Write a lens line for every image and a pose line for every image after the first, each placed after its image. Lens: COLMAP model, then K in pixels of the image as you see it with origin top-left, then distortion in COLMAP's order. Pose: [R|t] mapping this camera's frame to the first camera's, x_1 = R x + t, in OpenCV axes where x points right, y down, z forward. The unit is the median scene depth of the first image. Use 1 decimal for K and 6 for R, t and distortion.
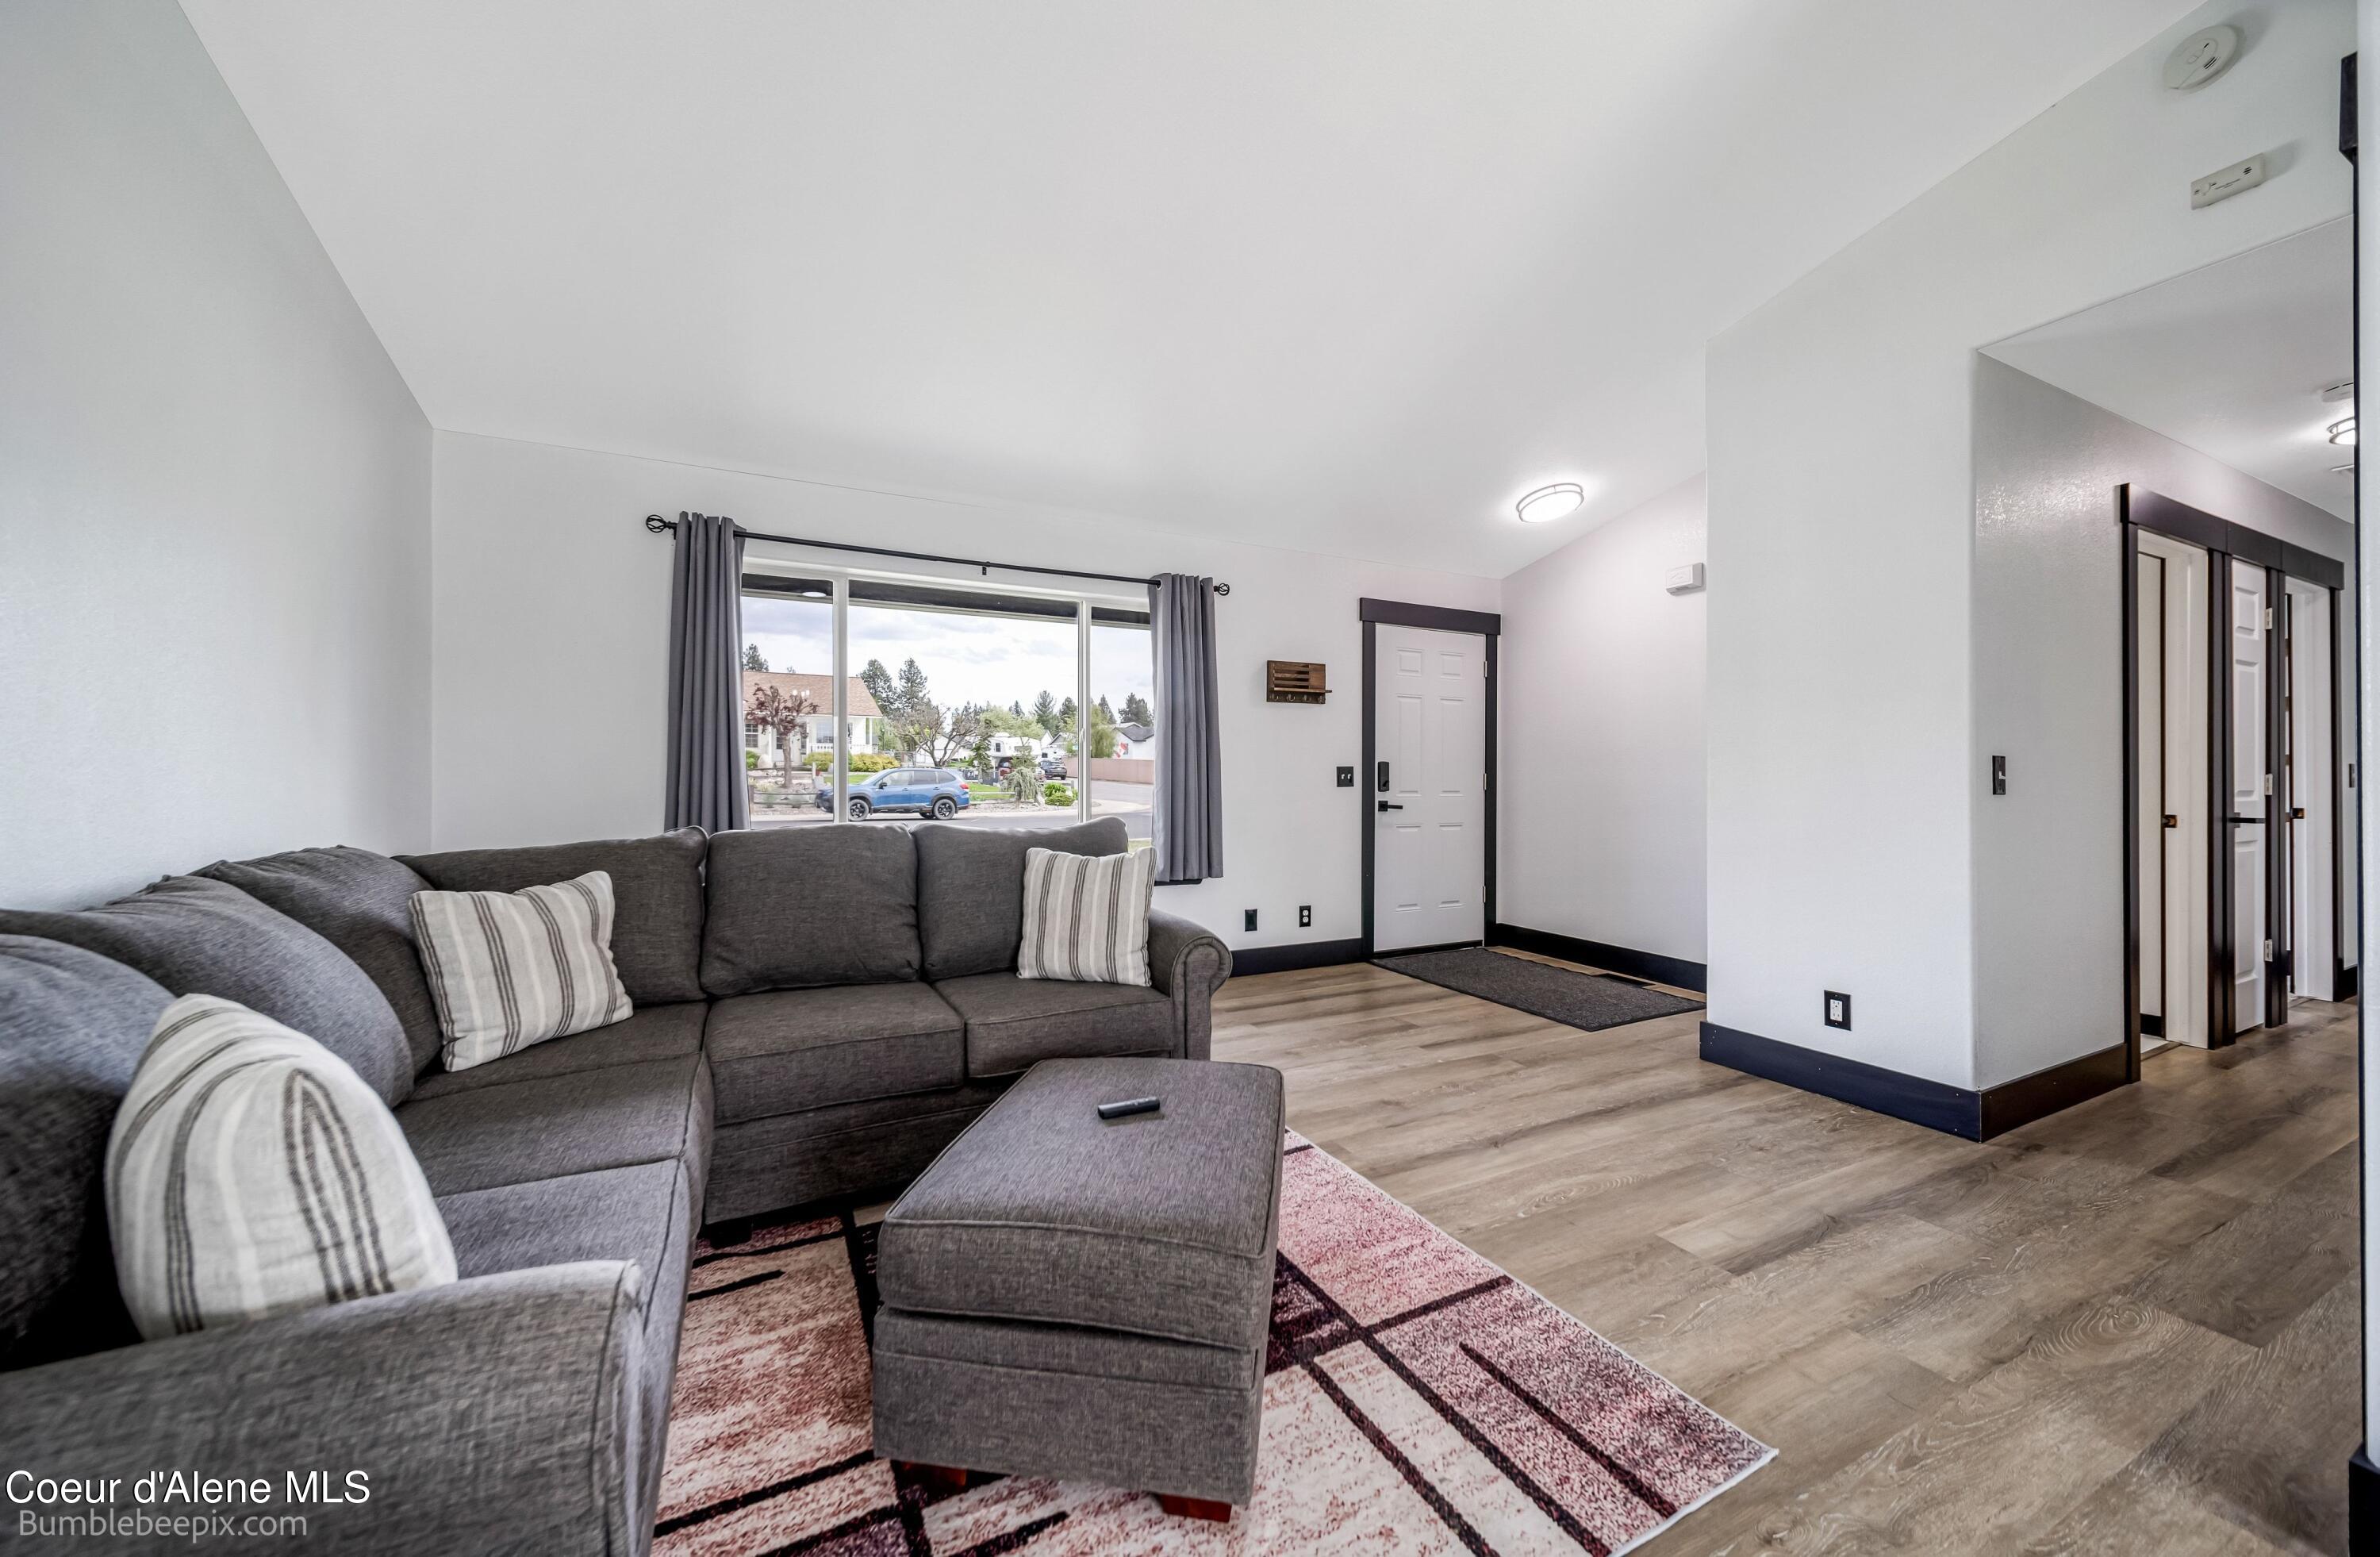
lens RADIAL K [[848.2, 0, 1178.2], [0, 848.2, 775.5], [0, 0, 1]] dist [0.002042, -0.000268]
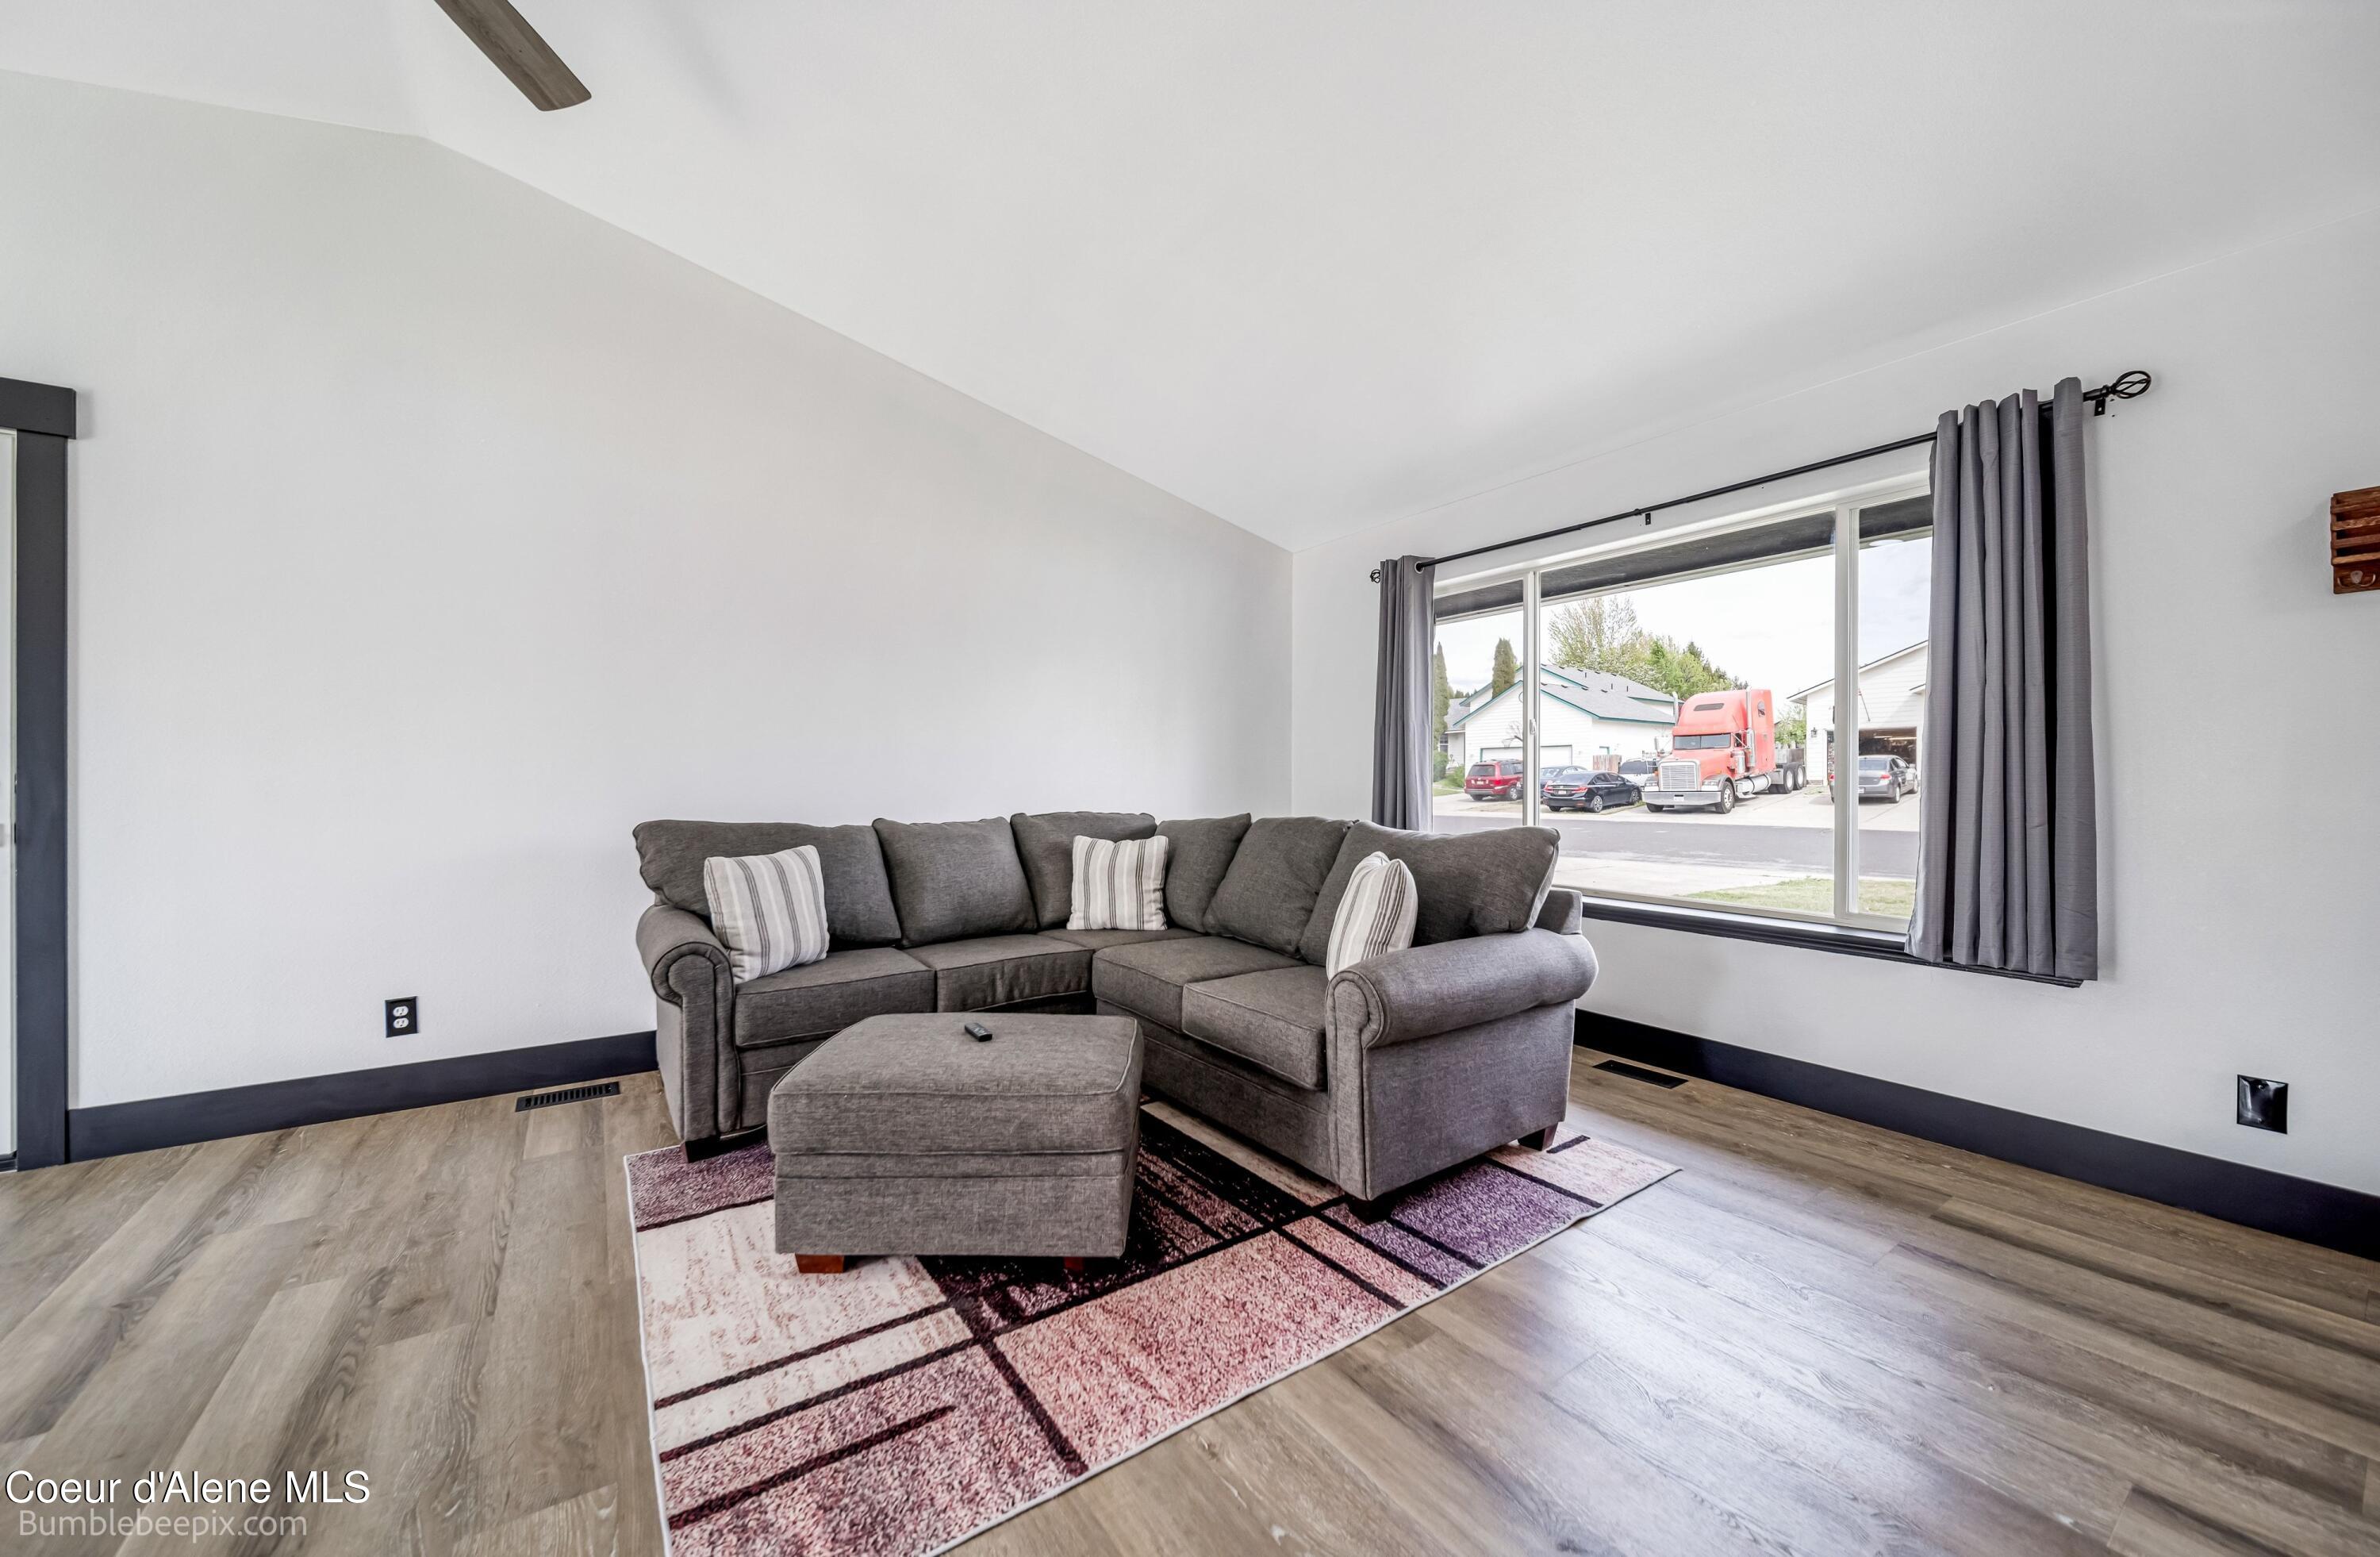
lens RADIAL K [[848.2, 0, 1178.2], [0, 848.2, 775.5], [0, 0, 1]] dist [0.002042, -0.000268]
pose [[0.149324, -0.001844, -0.988787, 1.234014], [0.003421, 0.999993, -0.001348, -0.000409], [0.988782, -0.003182, 0.149329, 1.076878]]
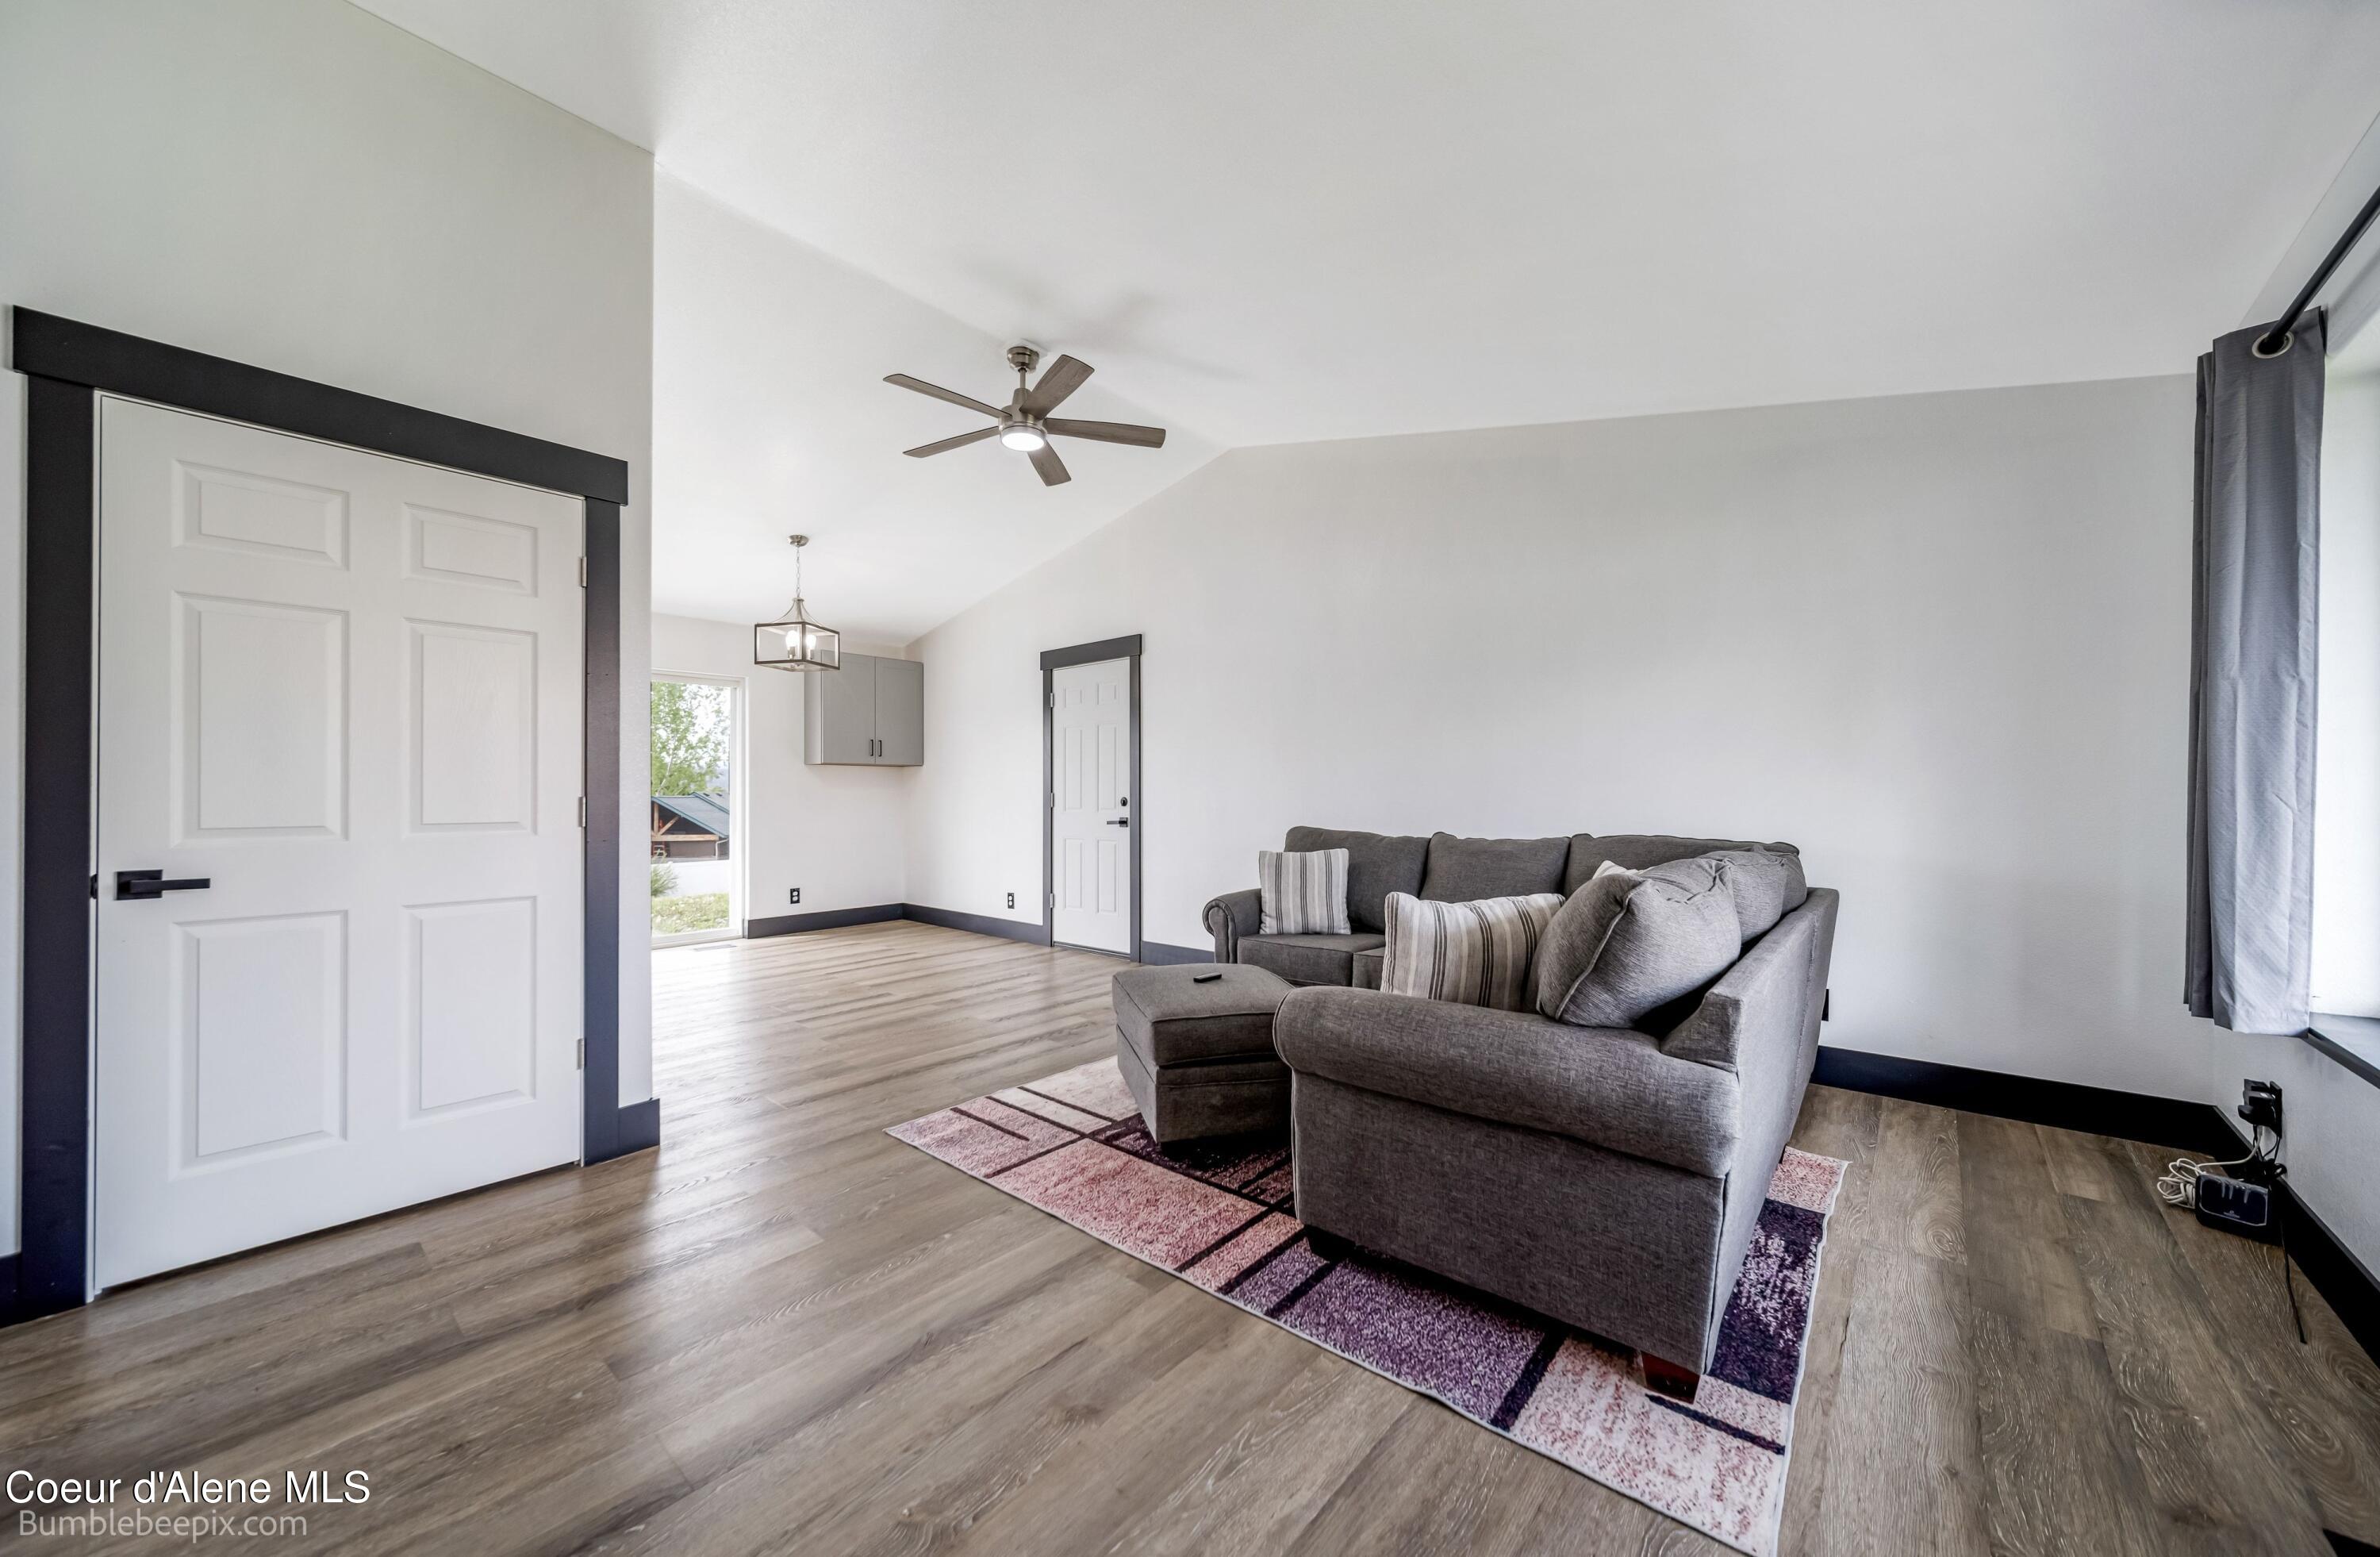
lens RADIAL K [[848.2, 0, 1178.2], [0, 848.2, 775.5], [0, 0, 1]] dist [0.002042, -0.000268]
pose [[-0.922666, -0.002196, -0.385595, 0.687186], [0.011914, 0.999344, -0.034198, 0.017131], [0.385417, -0.036148, -0.922034, 2.604570]]
